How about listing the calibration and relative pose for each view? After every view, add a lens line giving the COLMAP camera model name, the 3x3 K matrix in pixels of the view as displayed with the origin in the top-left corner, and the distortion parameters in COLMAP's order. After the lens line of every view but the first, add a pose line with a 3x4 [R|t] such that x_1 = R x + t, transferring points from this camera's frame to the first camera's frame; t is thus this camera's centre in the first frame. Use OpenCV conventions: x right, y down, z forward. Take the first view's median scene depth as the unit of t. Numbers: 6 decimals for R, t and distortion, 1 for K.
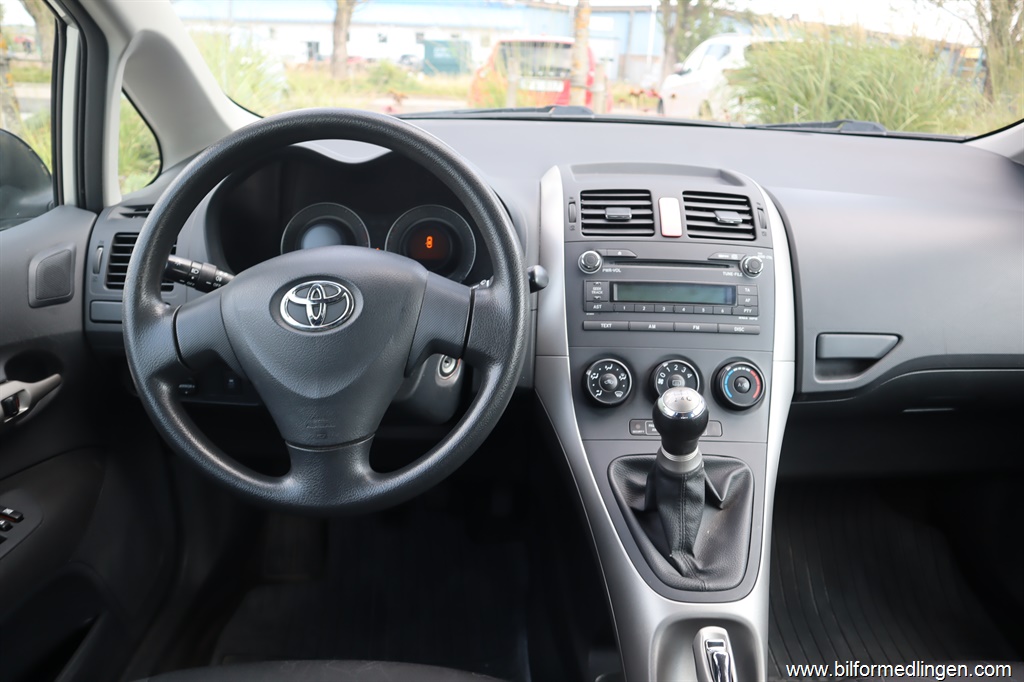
lens RADIAL K [[704.0, 0, 507.6], [0, 704.0, 344.4], [0, 0, 1]] dist [-0.124838, 0.069963]
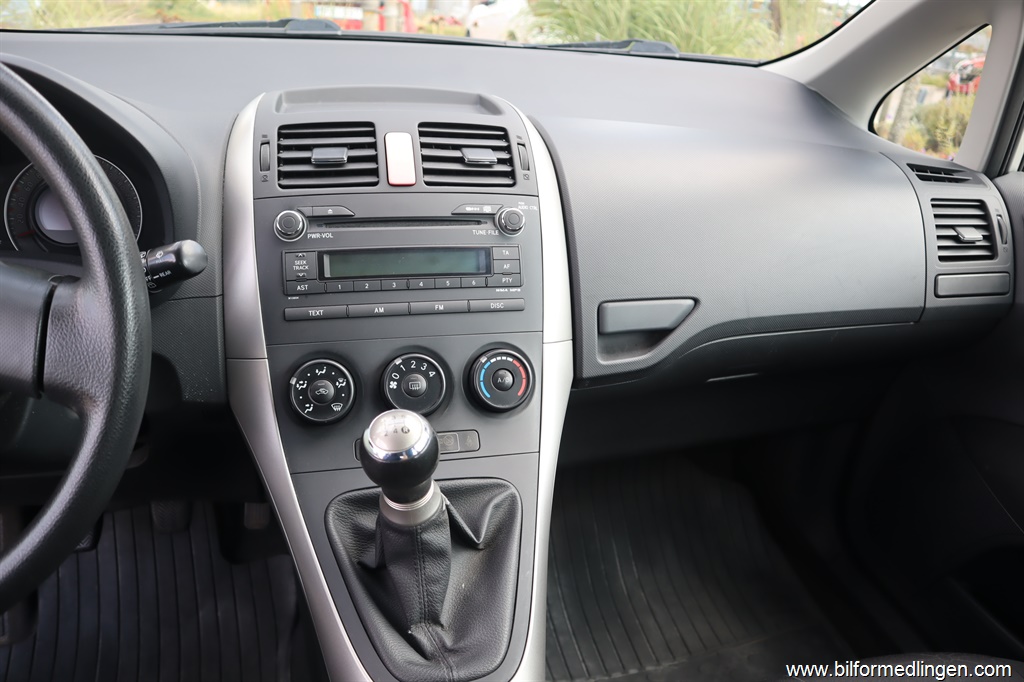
lens RADIAL K [[704.0, 0, 507.6], [0, 704.0, 344.4], [0, 0, 1]] dist [-0.124838, 0.069963]
pose [[0.967734, -0.075949, 0.240257, 0.153969], [0.054402, 0.993981, 0.095086, -0.051509], [-0.246032, -0.078948, 0.966041, 0.245968]]
